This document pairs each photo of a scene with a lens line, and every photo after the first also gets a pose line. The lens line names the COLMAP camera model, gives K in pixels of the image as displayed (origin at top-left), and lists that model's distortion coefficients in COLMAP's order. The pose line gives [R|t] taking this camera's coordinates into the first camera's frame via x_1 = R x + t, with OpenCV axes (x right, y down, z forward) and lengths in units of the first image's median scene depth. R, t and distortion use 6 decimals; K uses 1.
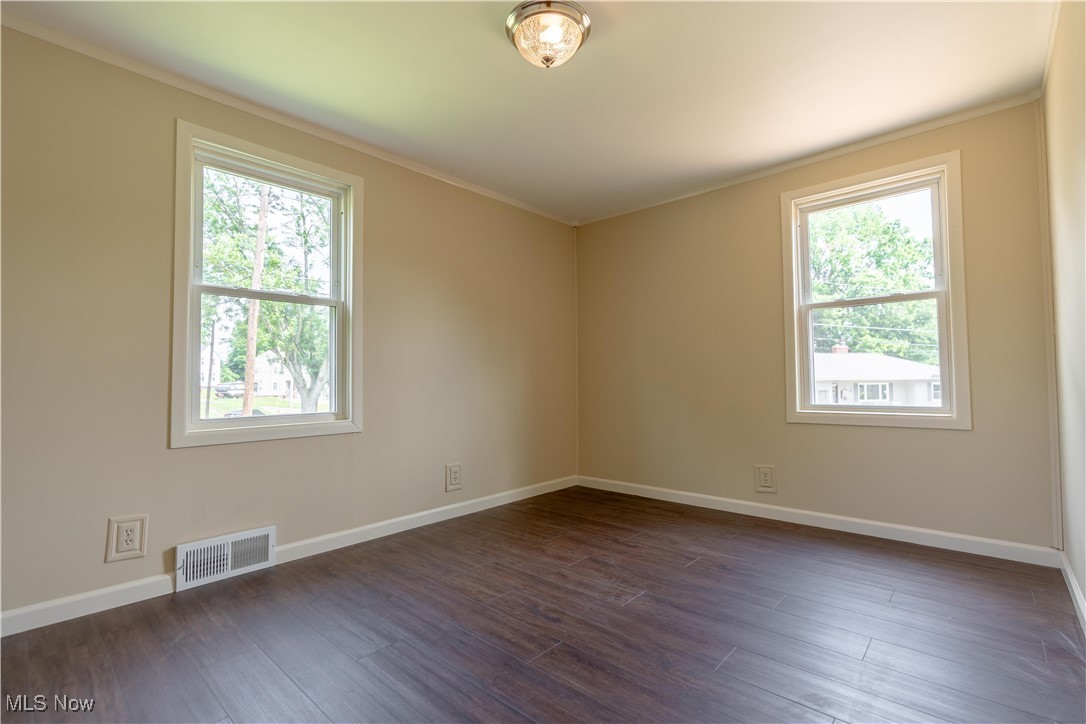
lens RADIAL K [[489.4, 0, 547.6], [0, 489.4, 364.8], [0, 0, 1]] dist [-0.005727, 0.000886]
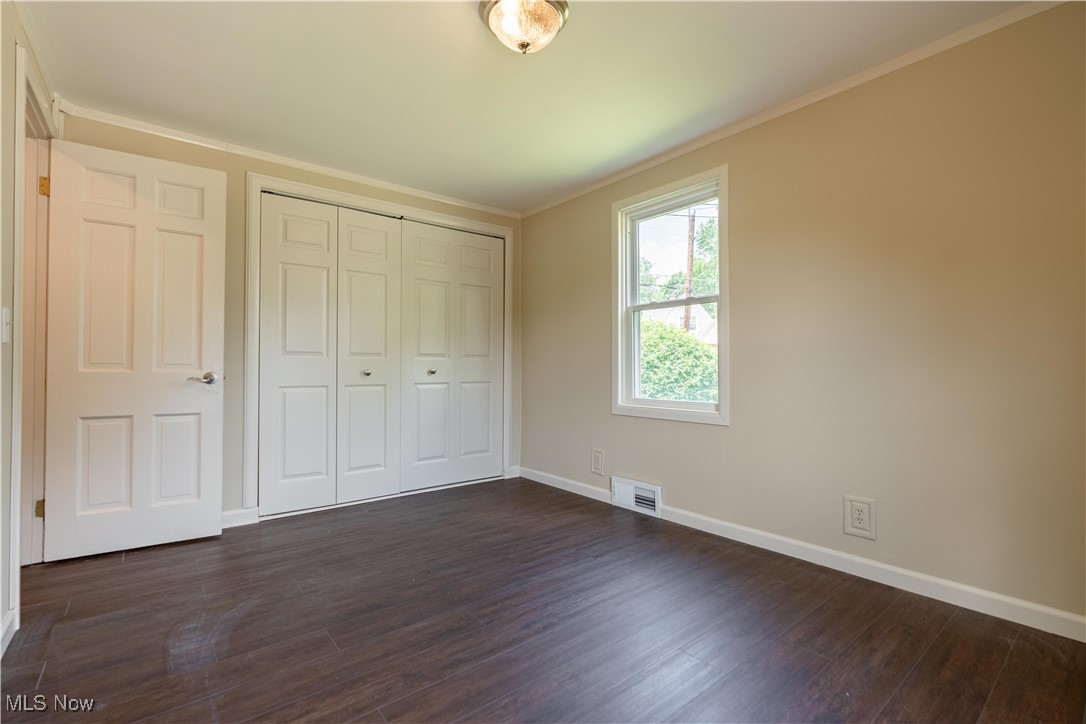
lens RADIAL K [[489.4, 0, 547.6], [0, 489.4, 364.8], [0, 0, 1]] dist [-0.005727, 0.000886]
pose [[-0.151570, 0.007783, -0.988416, 0.741762], [0.034097, 0.999415, 0.002641, -0.000807], [0.987858, -0.033302, -0.151746, 0.920250]]
